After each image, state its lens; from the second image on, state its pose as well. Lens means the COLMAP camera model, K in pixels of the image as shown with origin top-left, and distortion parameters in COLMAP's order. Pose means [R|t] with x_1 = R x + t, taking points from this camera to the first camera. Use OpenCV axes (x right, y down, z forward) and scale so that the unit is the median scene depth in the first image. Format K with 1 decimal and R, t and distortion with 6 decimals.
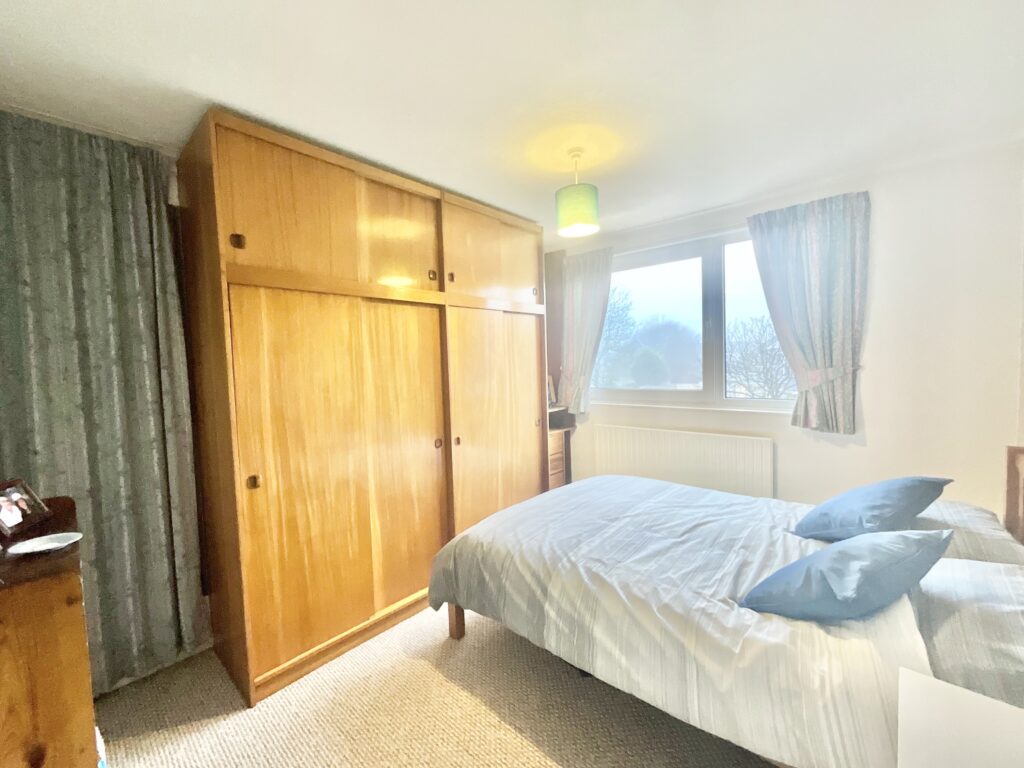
lens RADIAL K [[413.9, 0, 514.3], [0, 413.9, 384.9], [0, 0, 1]] dist [-0.002516, 0.001056]
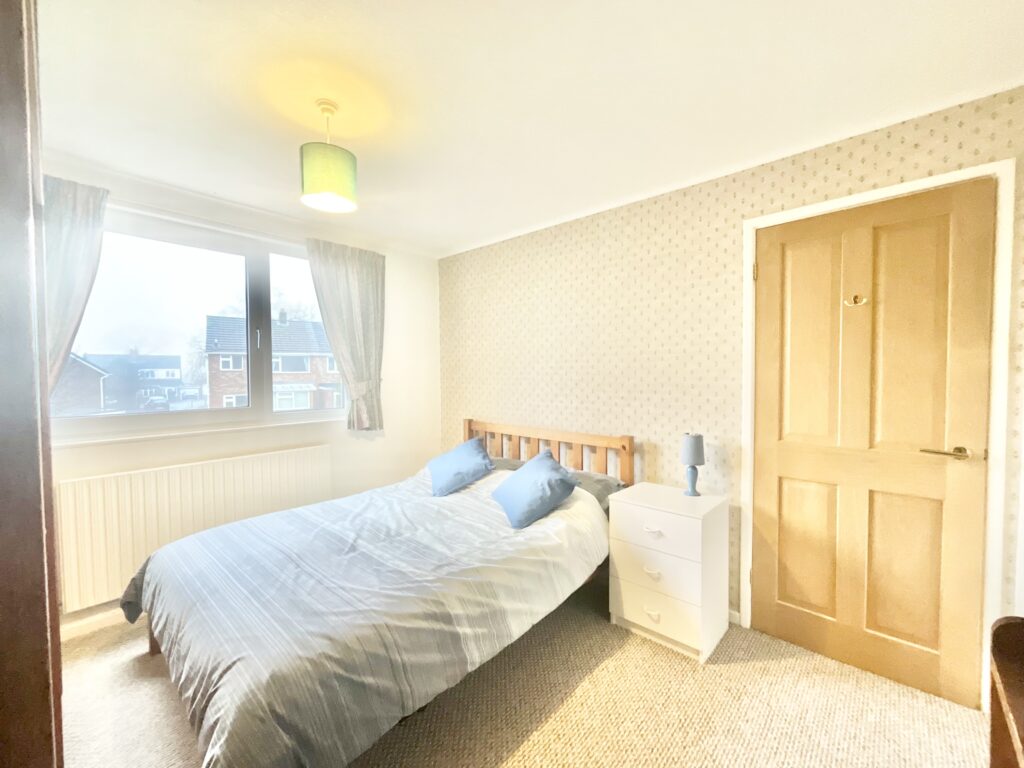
lens RADIAL K [[413.9, 0, 514.4], [0, 413.9, 385.5], [0, 0, 1]] dist [-0.002516, 0.001056]
pose [[-0.000148, 0.006211, 0.999981, -0.698802], [0.055479, 0.998441, -0.006193, 0.008970], [-0.998460, 0.055477, -0.000493, 0.710270]]
